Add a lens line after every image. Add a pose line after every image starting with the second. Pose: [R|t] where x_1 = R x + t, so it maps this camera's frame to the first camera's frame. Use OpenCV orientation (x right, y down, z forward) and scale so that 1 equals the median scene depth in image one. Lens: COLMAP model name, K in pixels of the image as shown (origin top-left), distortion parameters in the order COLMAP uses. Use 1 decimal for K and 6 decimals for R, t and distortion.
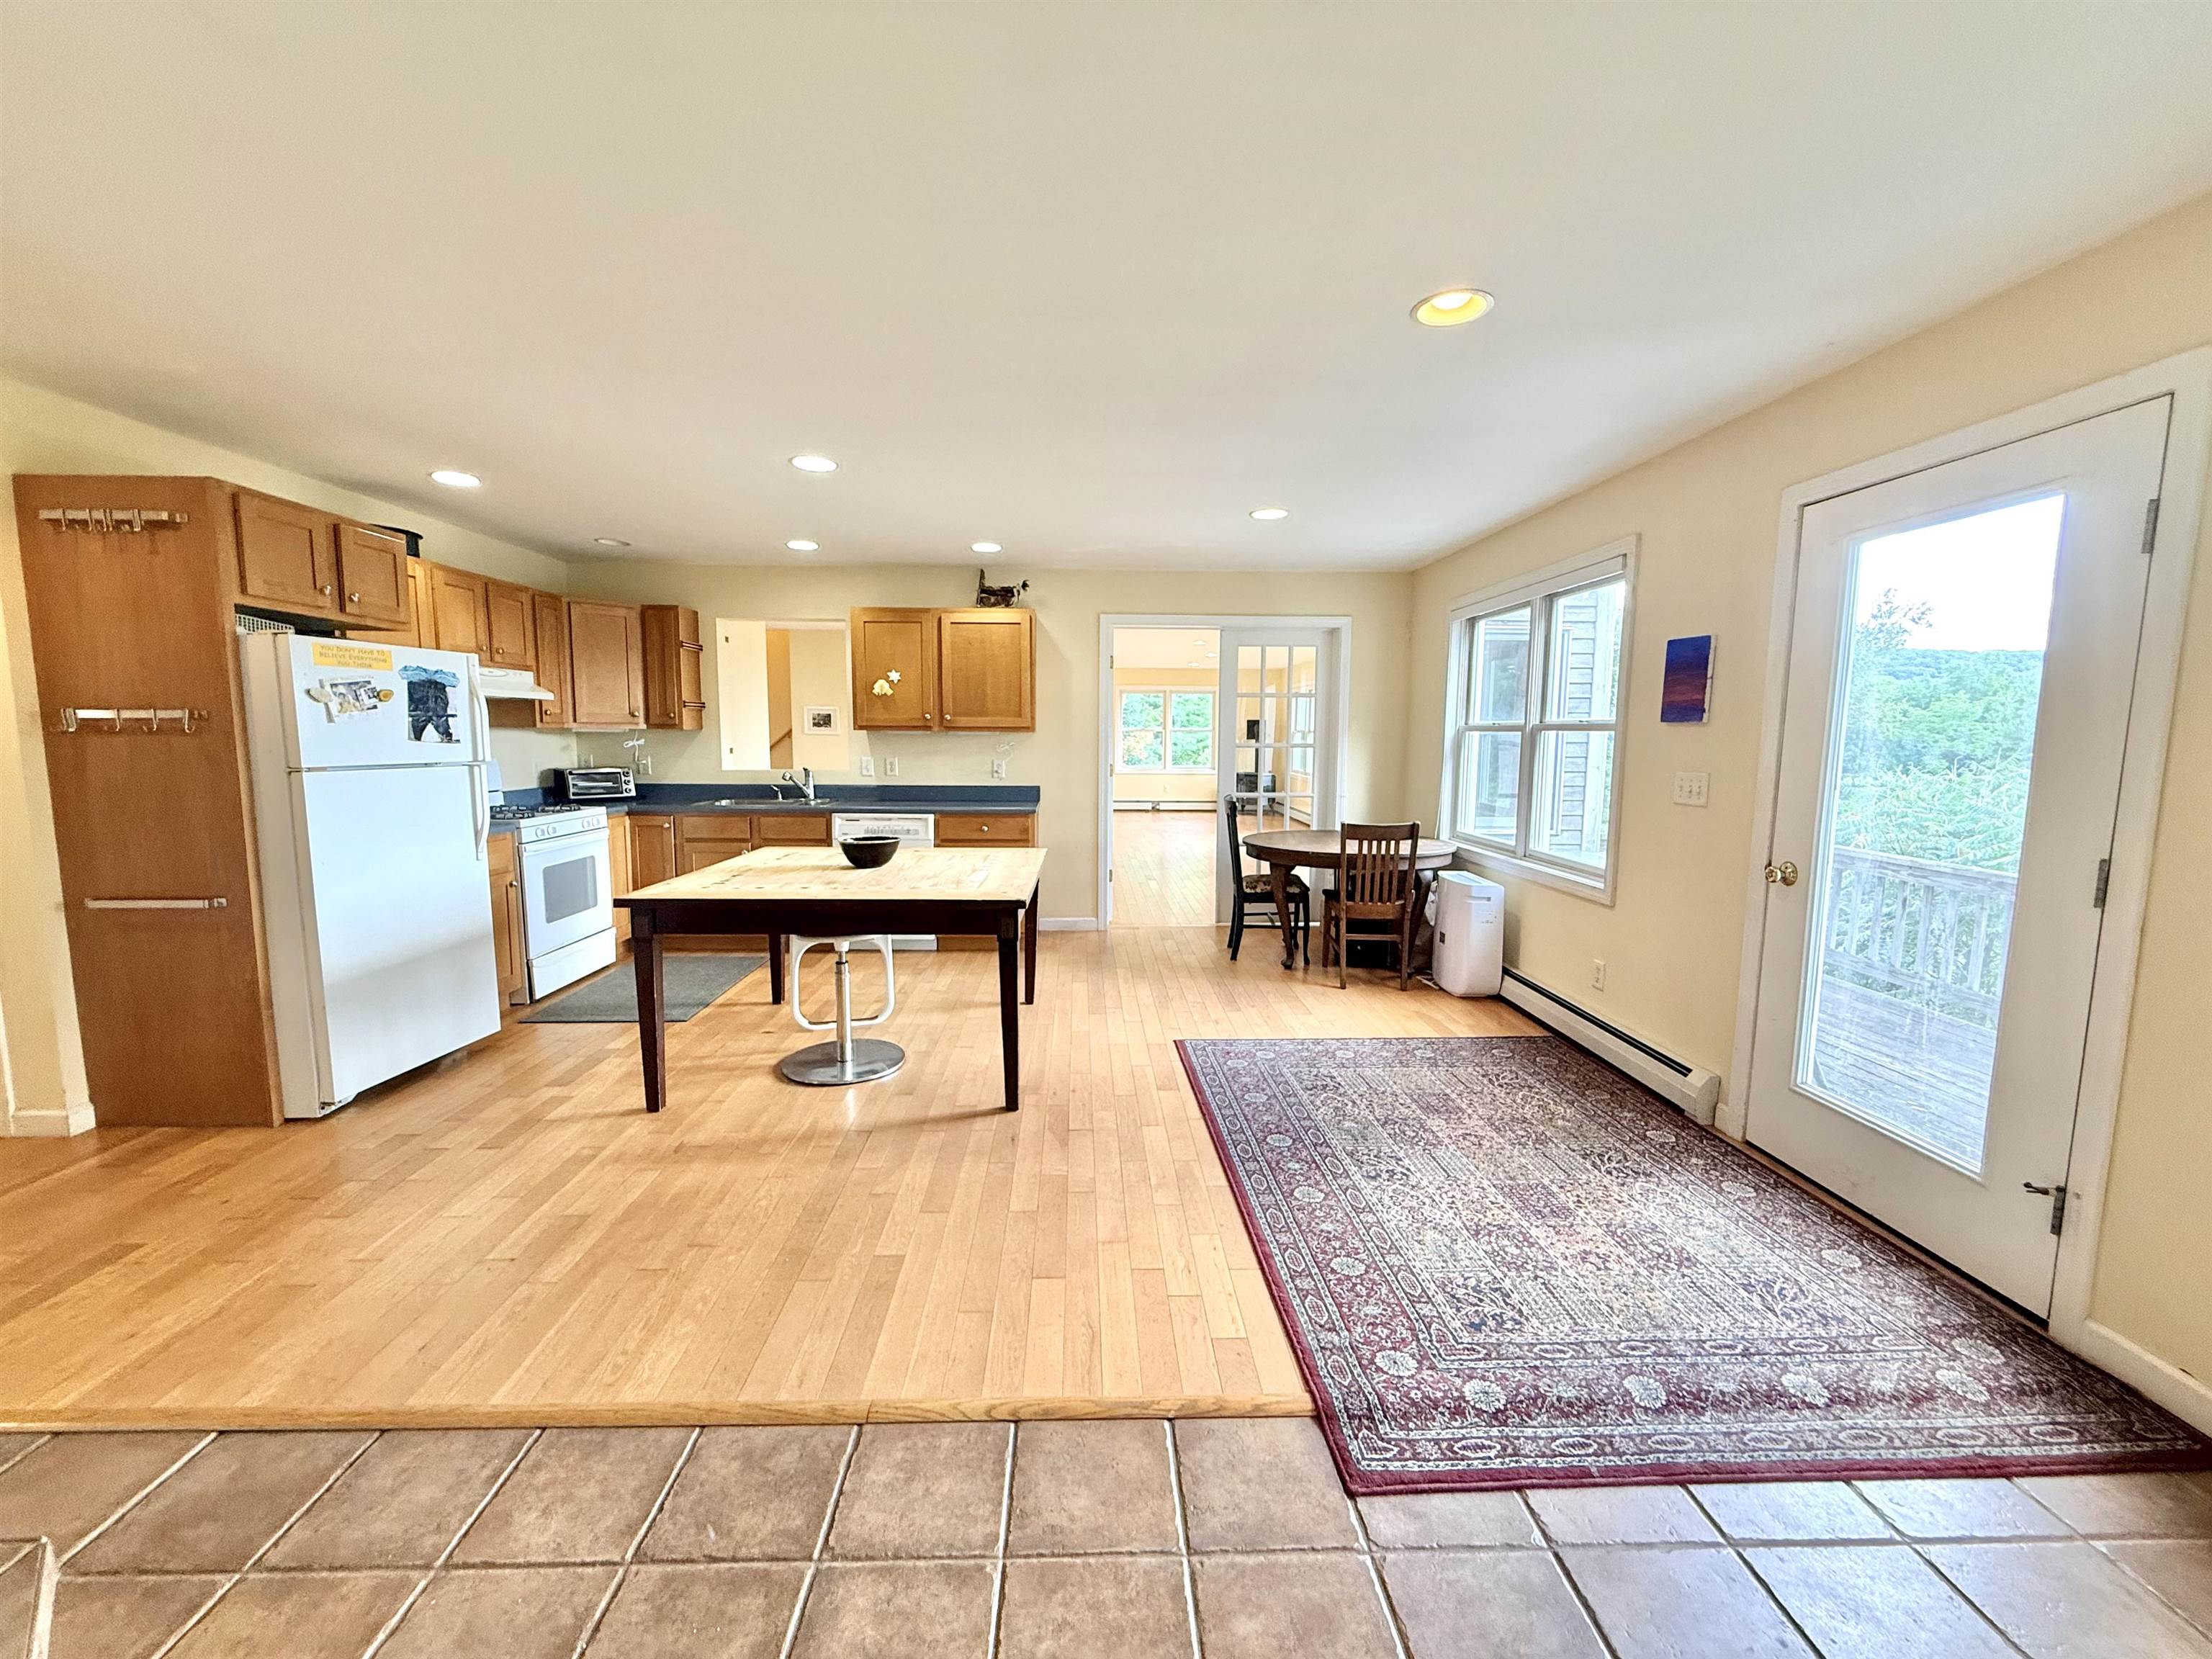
lens RADIAL K [[880.5, 0, 1100.3], [0, 880.5, 828.8], [0, 0, 1]] dist [-0.001431, 0.000628]
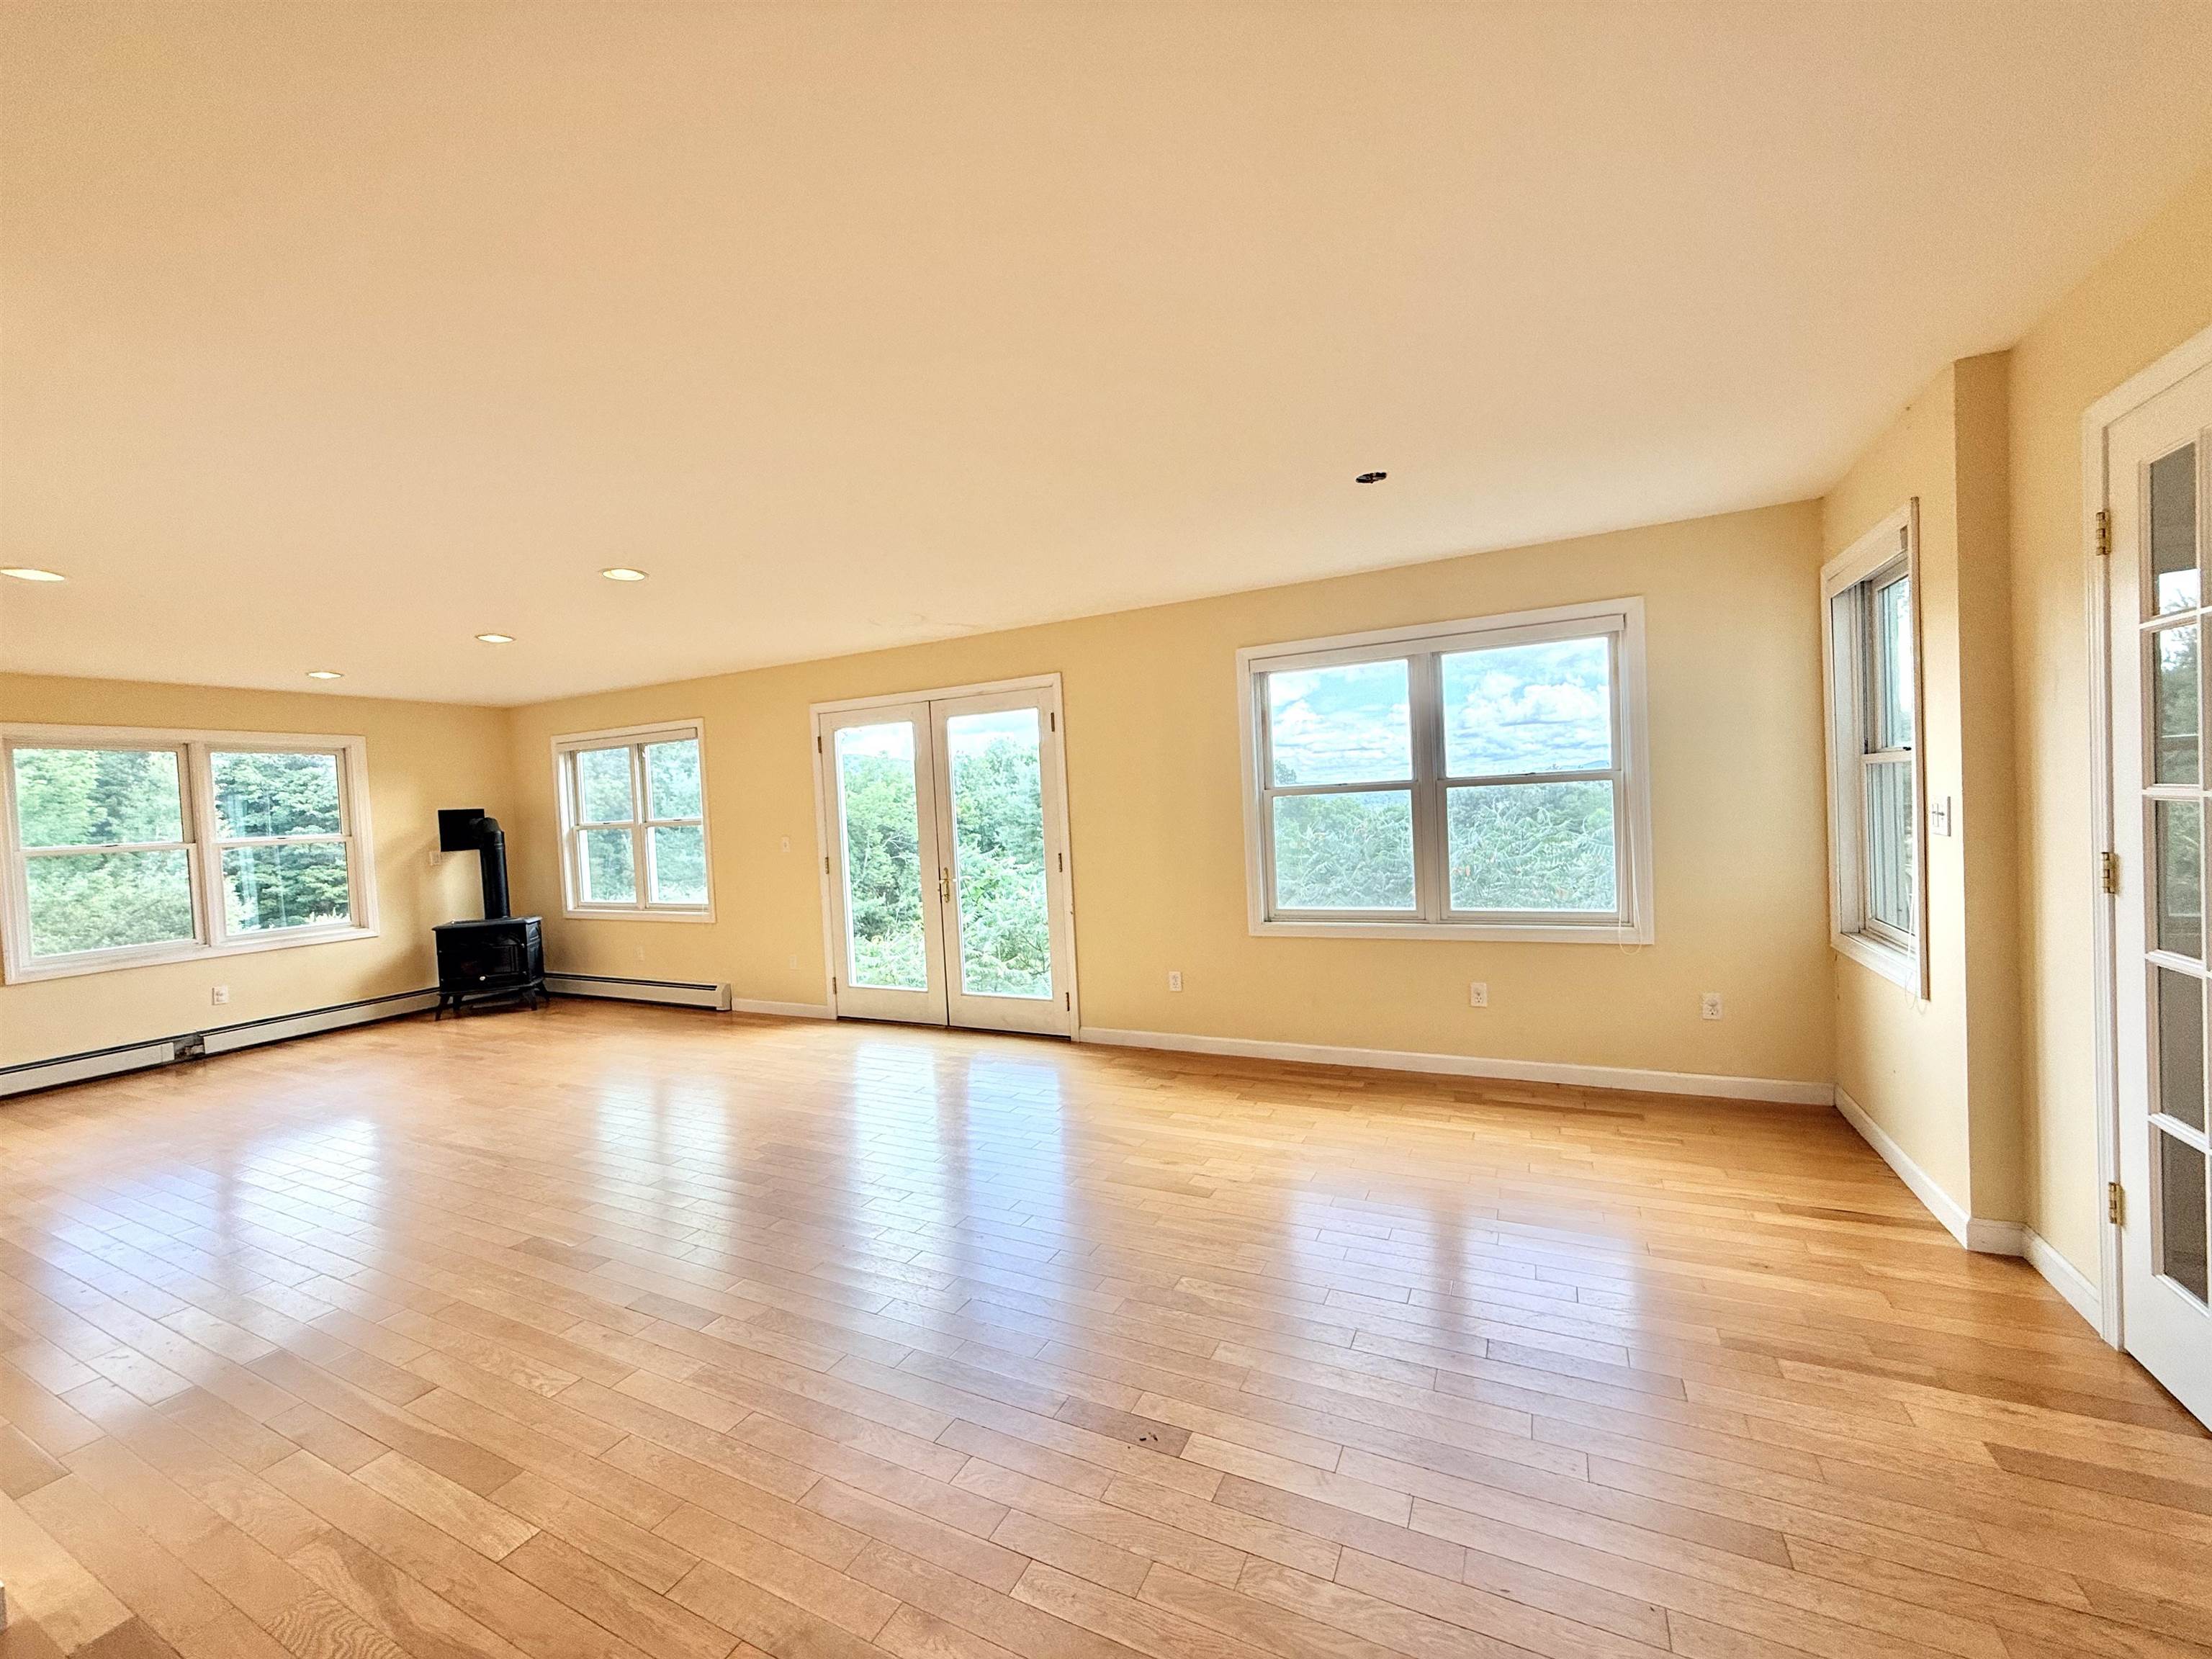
lens RADIAL K [[880.5, 0, 1098.3], [0, 880.5, 826.1], [0, 0, 1]] dist [-0.001431, 0.000628]
pose [[0.472405, -0.054496, 0.879695, -0.347189], [0.151797, 0.988203, -0.020299, -0.236295], [-0.868211, 0.143125, 0.475105, 2.126789]]
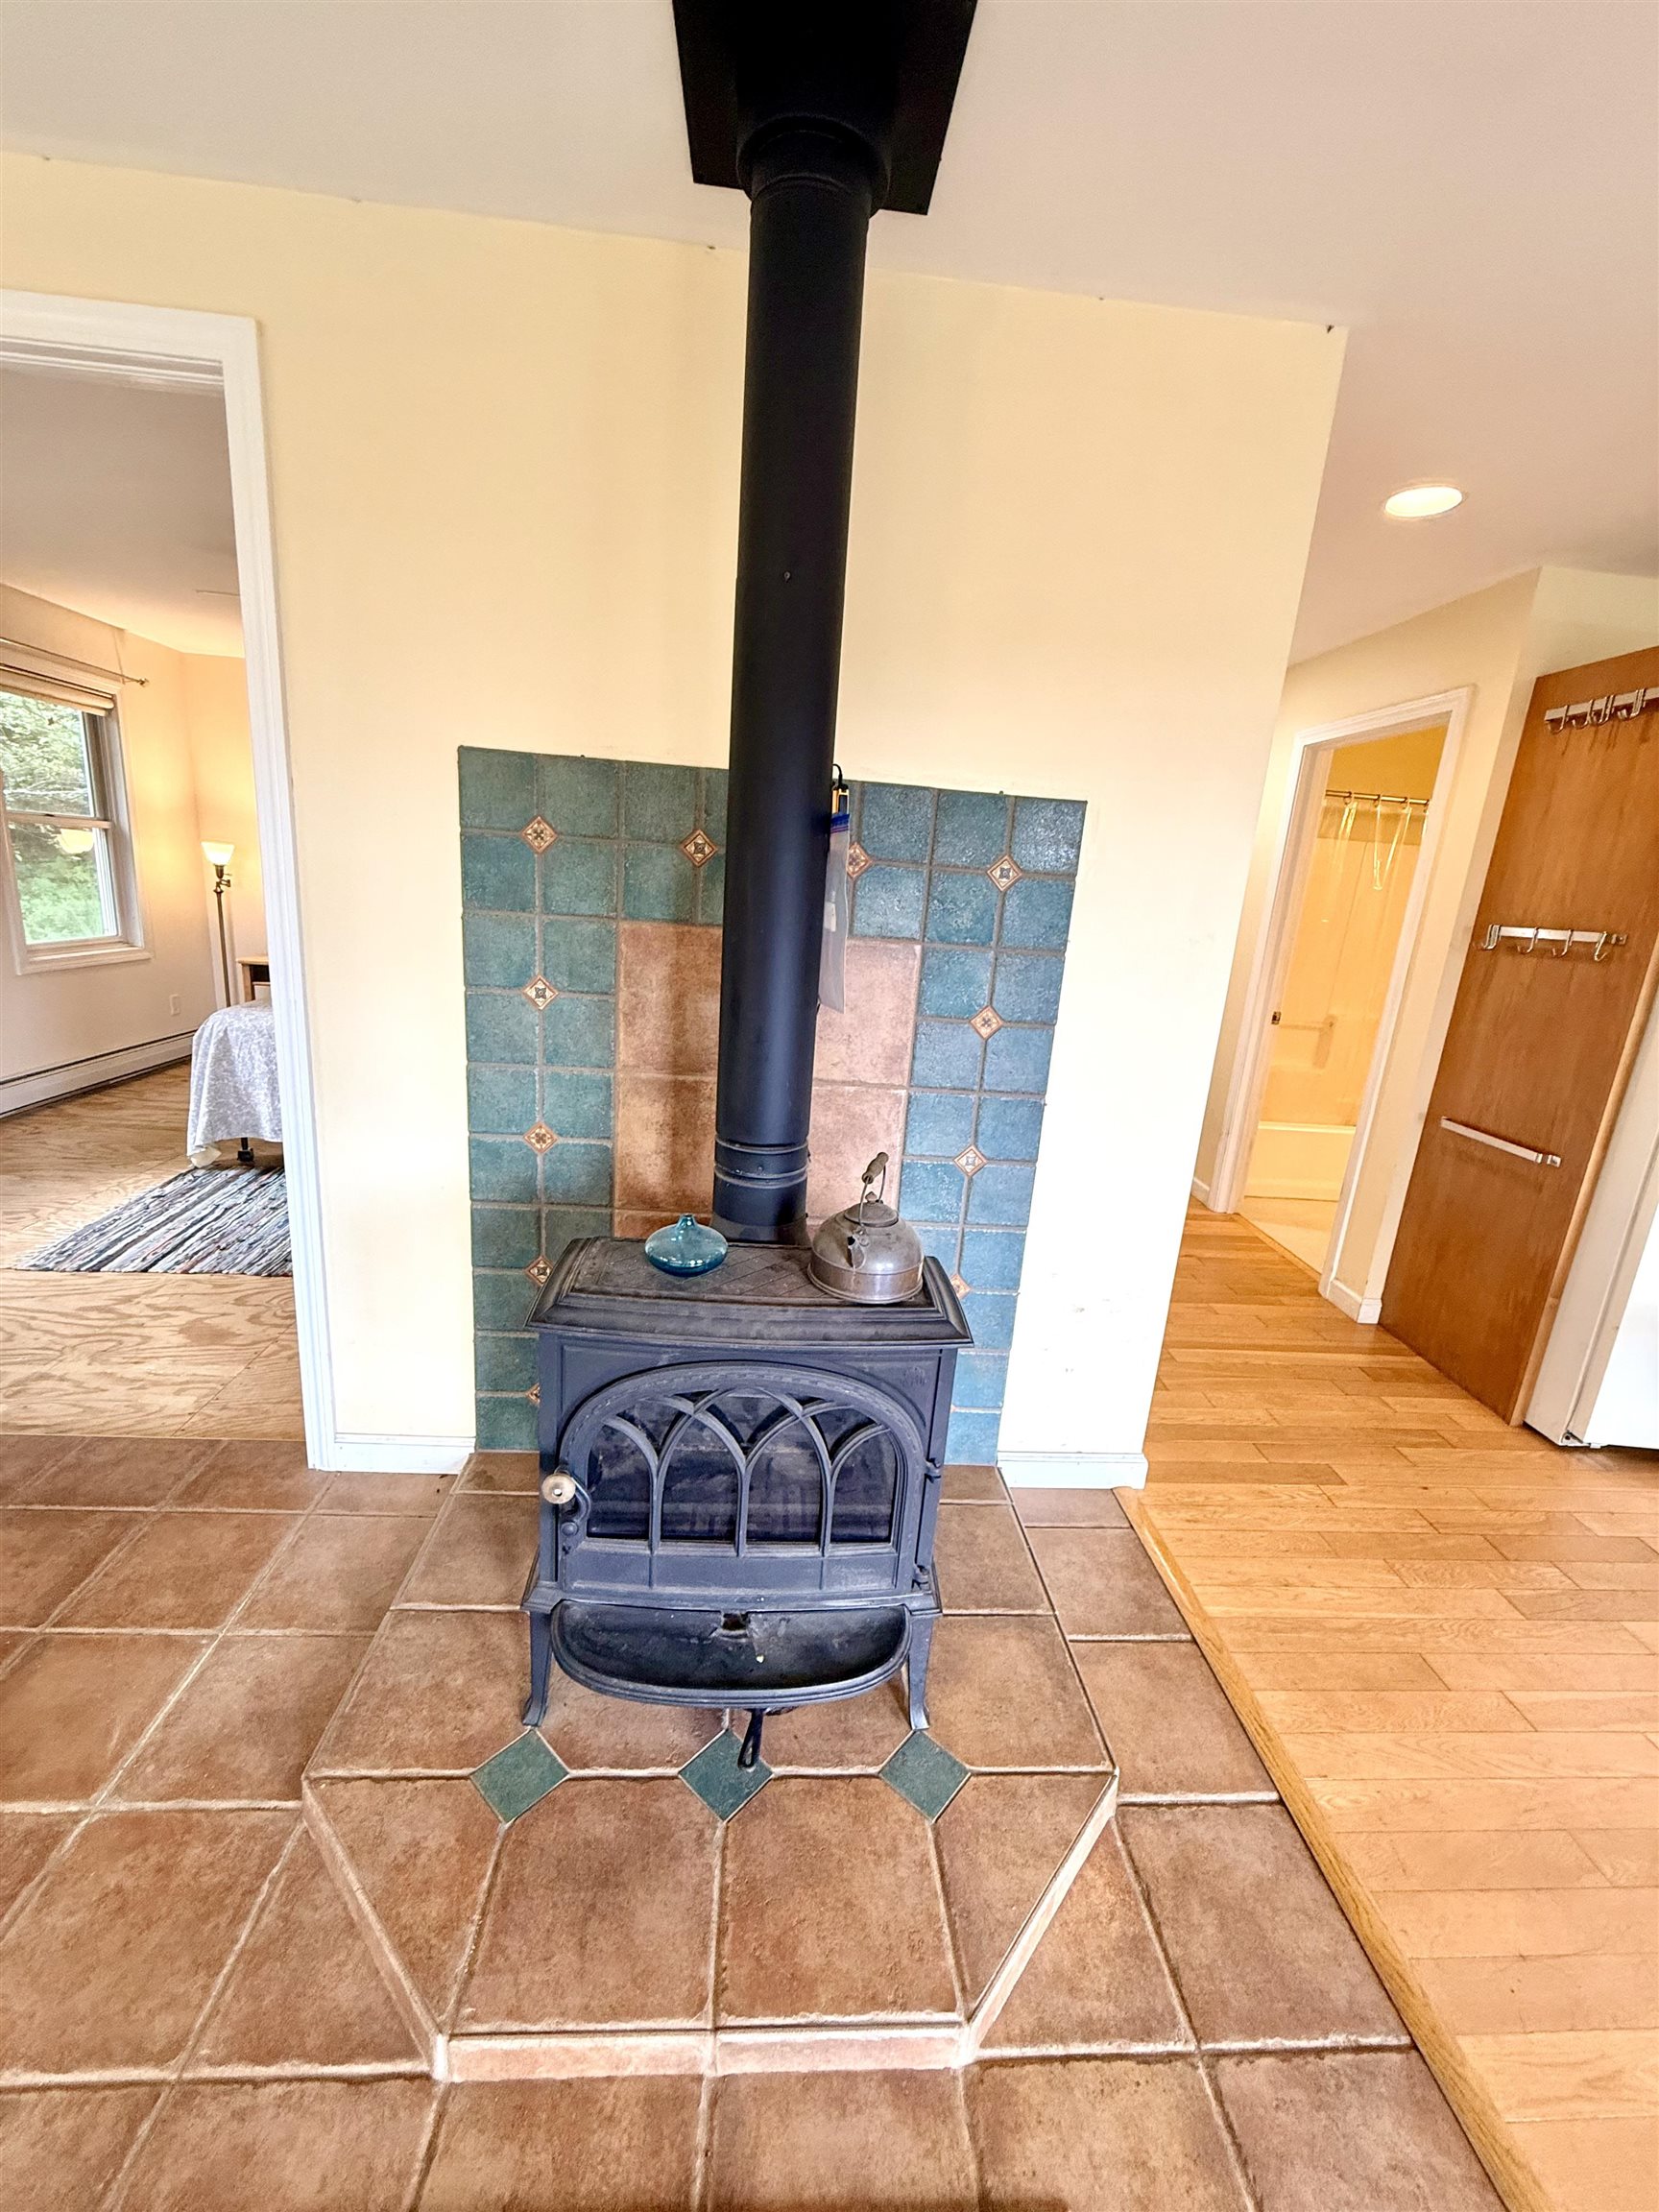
lens RADIAL K [[880.5, 0, 827.7], [0, 880.5, 1101.8], [0, 0, 1]] dist [-0.001431, 0.000628]
pose [[0.035265, 0.240586, -0.969987, -0.182683], [-0.183382, 0.955668, 0.230368, -0.033082], [0.982409, 0.169754, 0.077820, 0.200598]]
